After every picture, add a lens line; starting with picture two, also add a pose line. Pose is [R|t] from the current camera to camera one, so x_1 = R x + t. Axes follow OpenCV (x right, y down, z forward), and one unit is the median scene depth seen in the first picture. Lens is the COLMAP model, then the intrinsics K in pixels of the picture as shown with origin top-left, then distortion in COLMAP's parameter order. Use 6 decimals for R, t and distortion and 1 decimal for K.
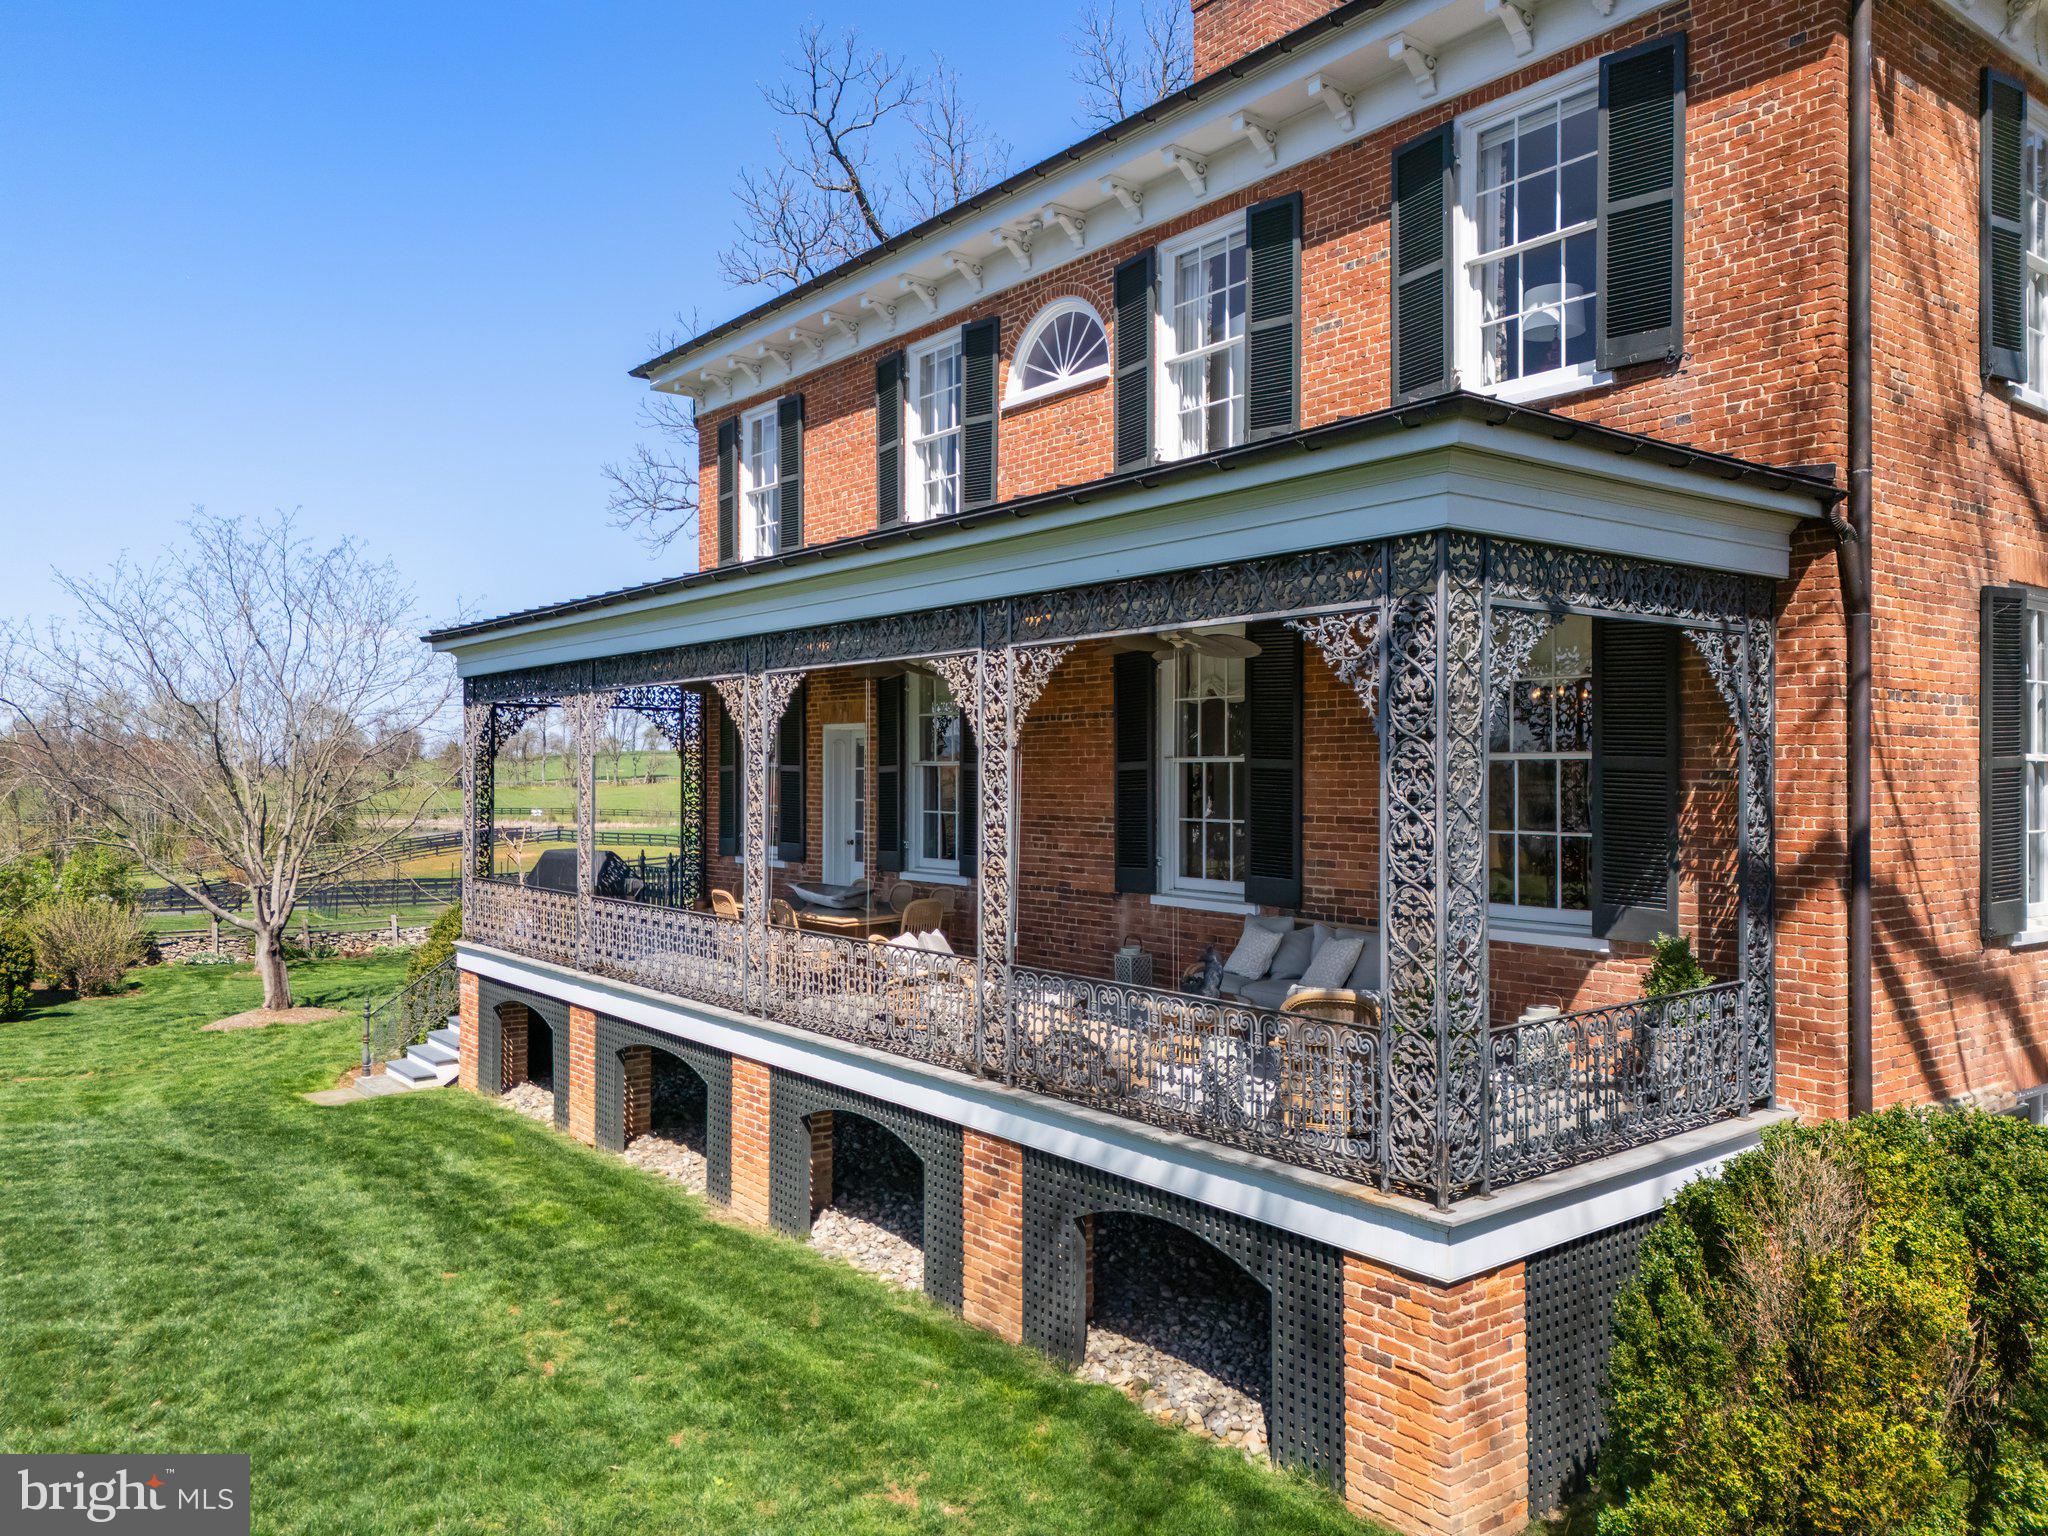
lens RADIAL K [[1469.5, 0, 1024.0], [0, 1469.5, 768.0], [0, 0, 1]] dist [0.045745, -0.001829]
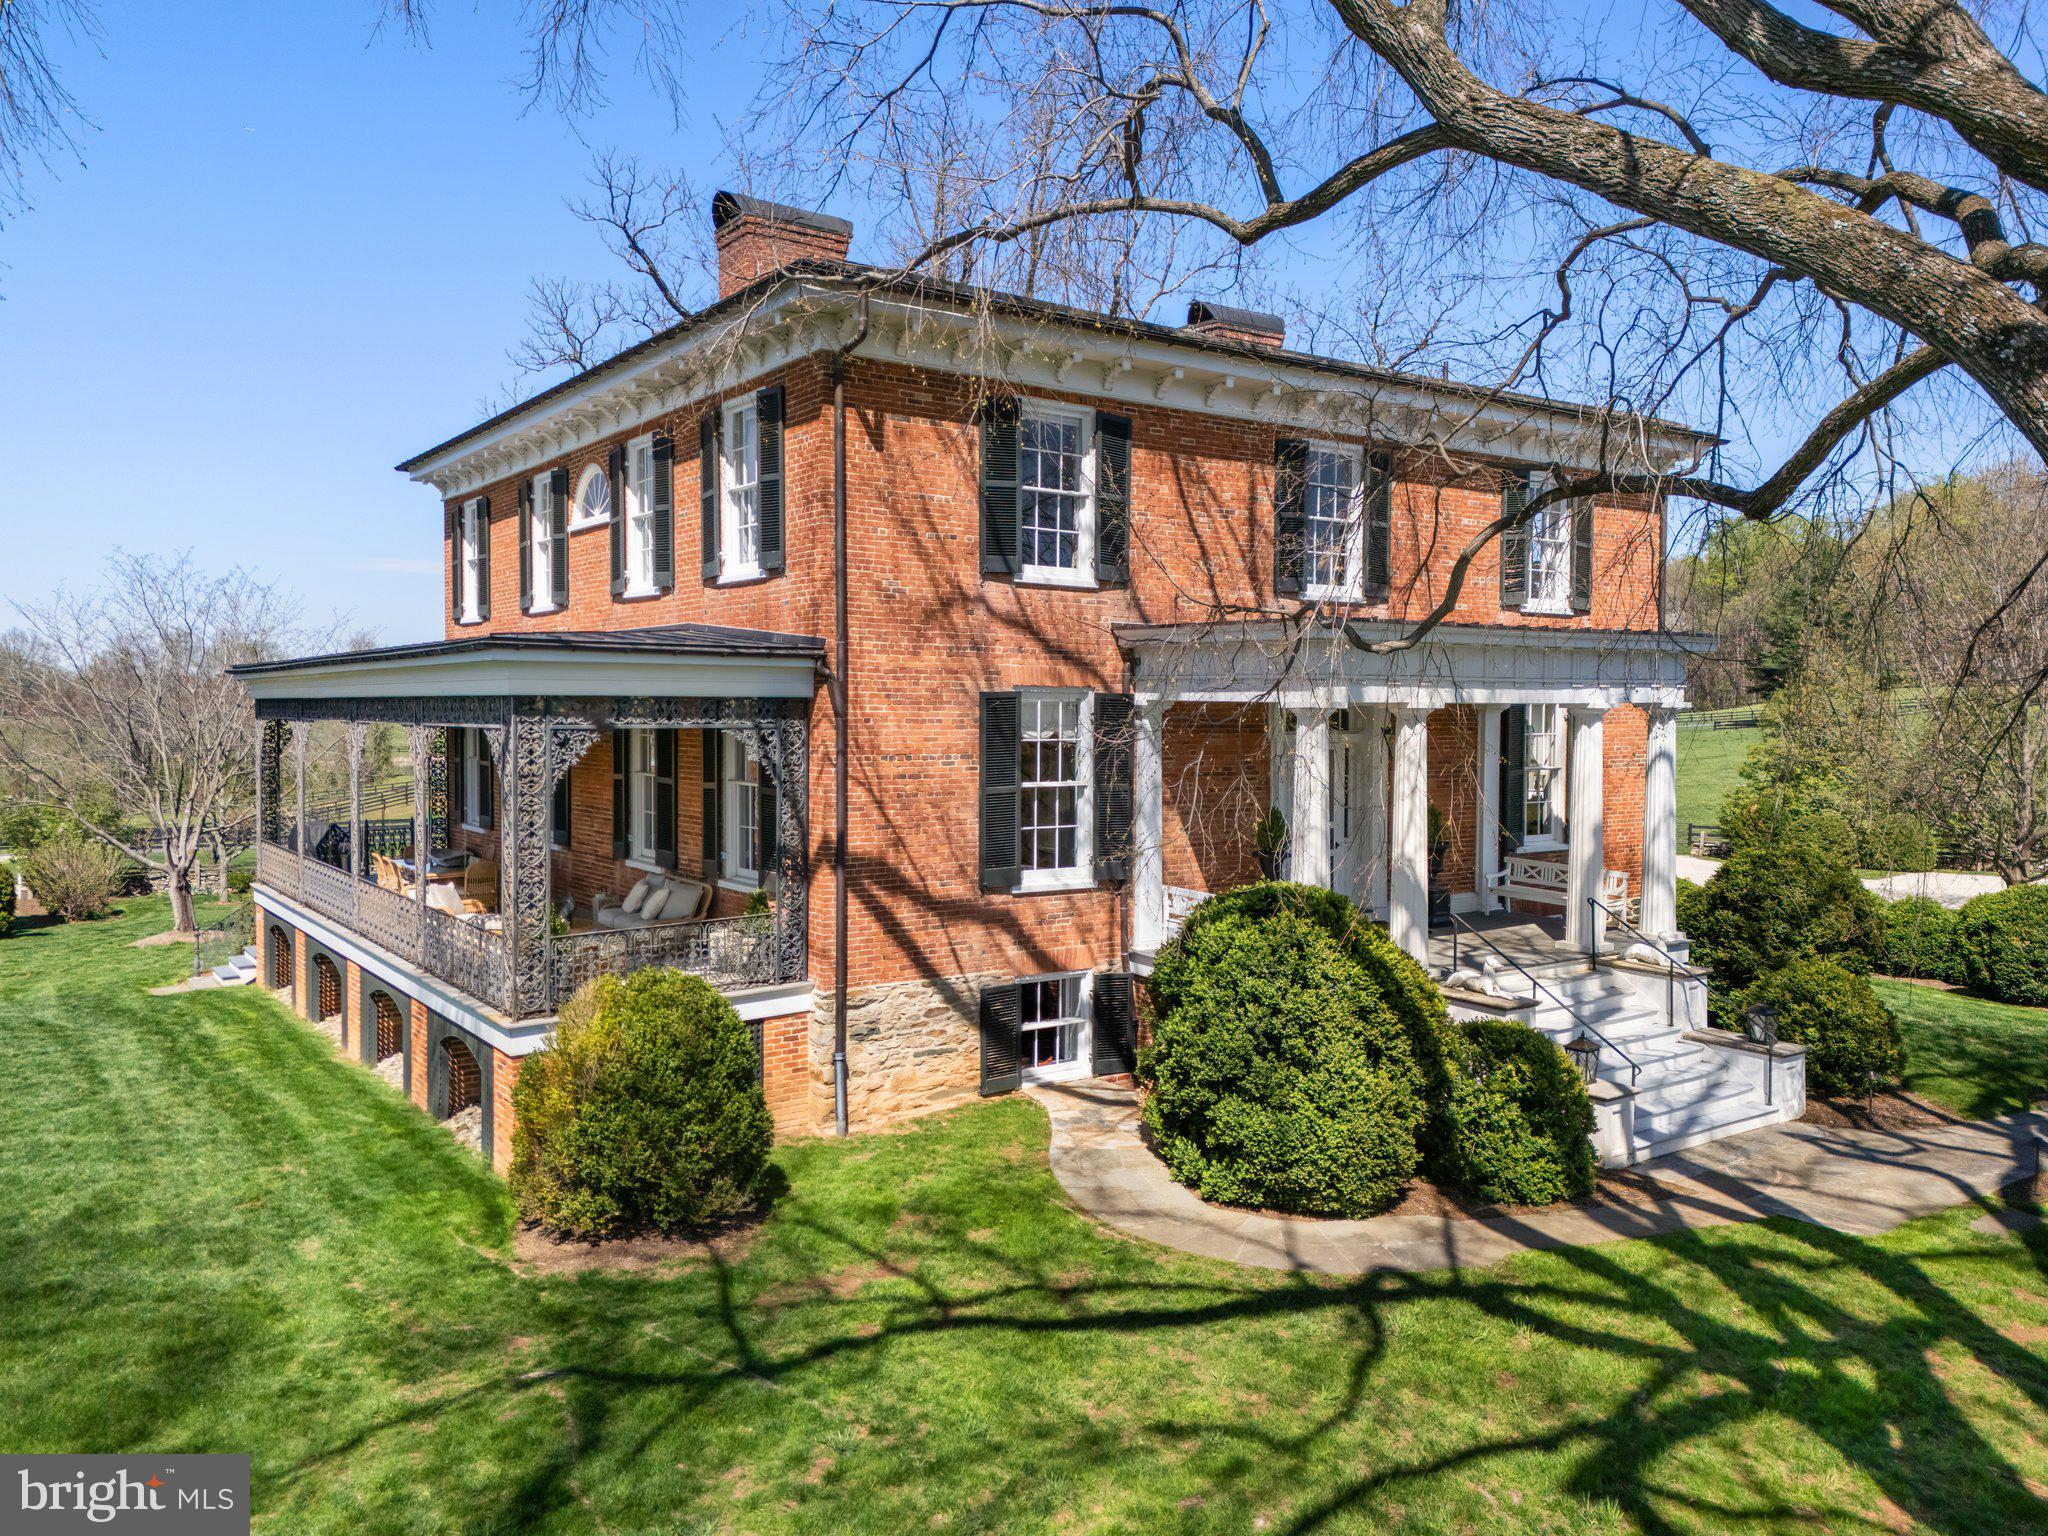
lens RADIAL K [[1443.3, 0, 1024.0], [0, 1443.3, 768.0], [0, 0, 1]] dist [0.046069, -0.024609]
pose [[0.999572, 0.003209, -0.029068, 0.536463], [-0.001966, 0.999086, 0.042688, -0.074944], [0.029178, -0.042613, 0.998665, -0.509664]]
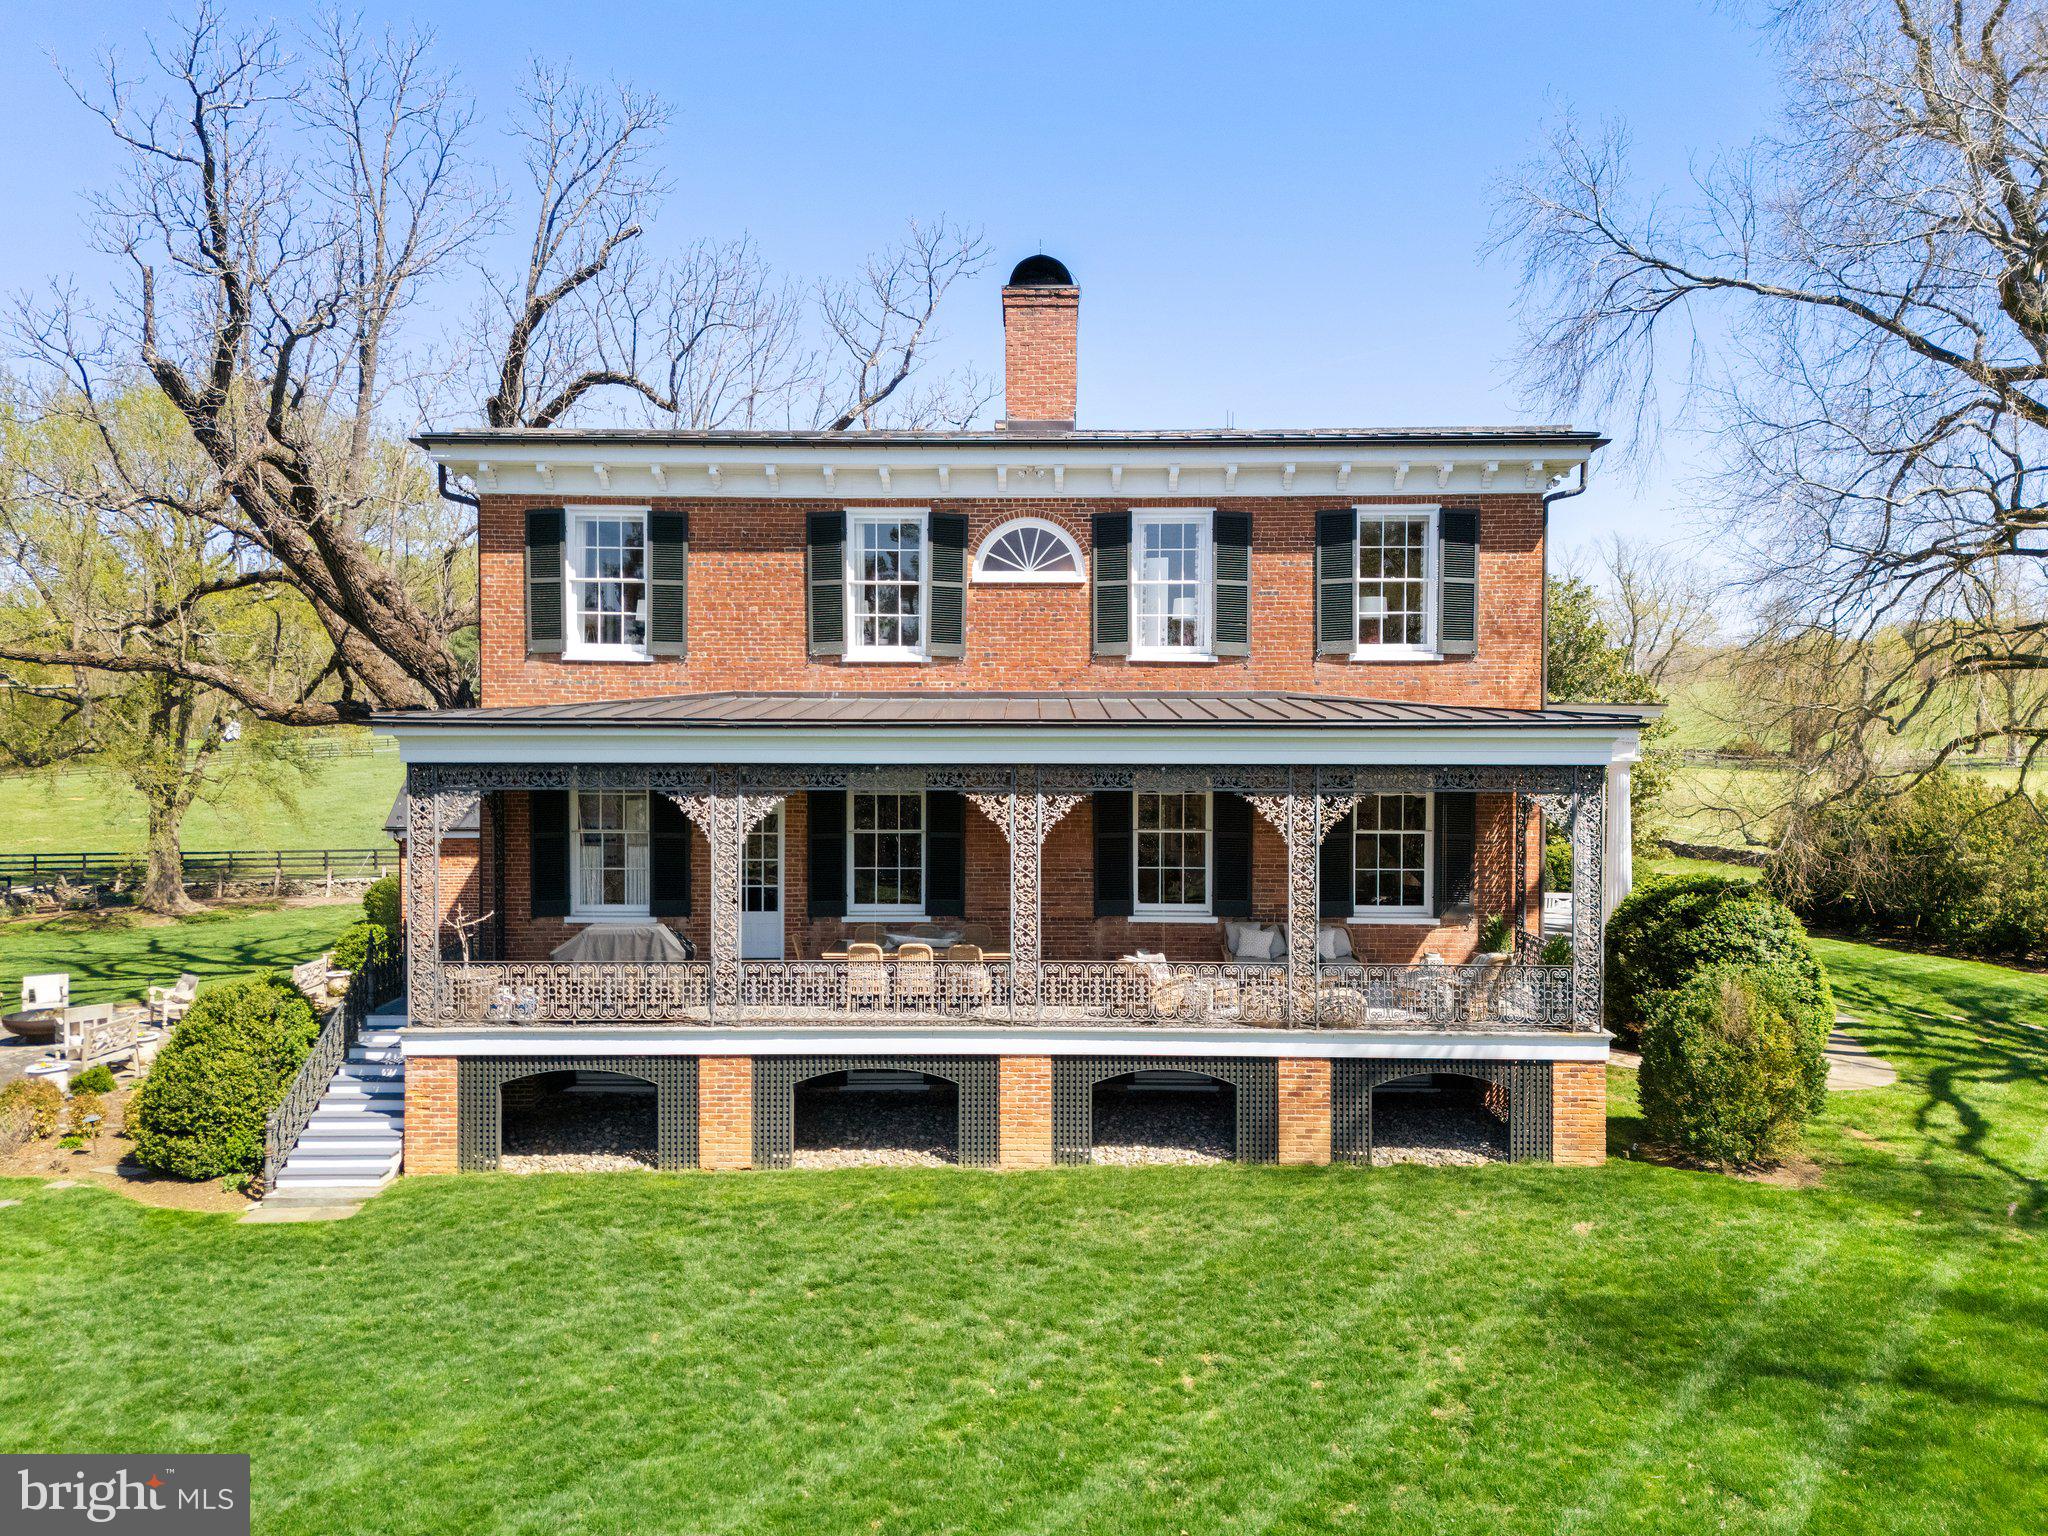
lens RADIAL K [[1440.5, 0, 1024.0], [0, 1440.5, 768.0], [0, 0, 1]] dist [0.100965, -0.086513]
pose [[0.638799, -0.015269, 0.769222, -1.149583], [-0.001247, 0.999781, 0.020880, -0.104415], [-0.769372, -0.014297, 0.638641, 0.084695]]
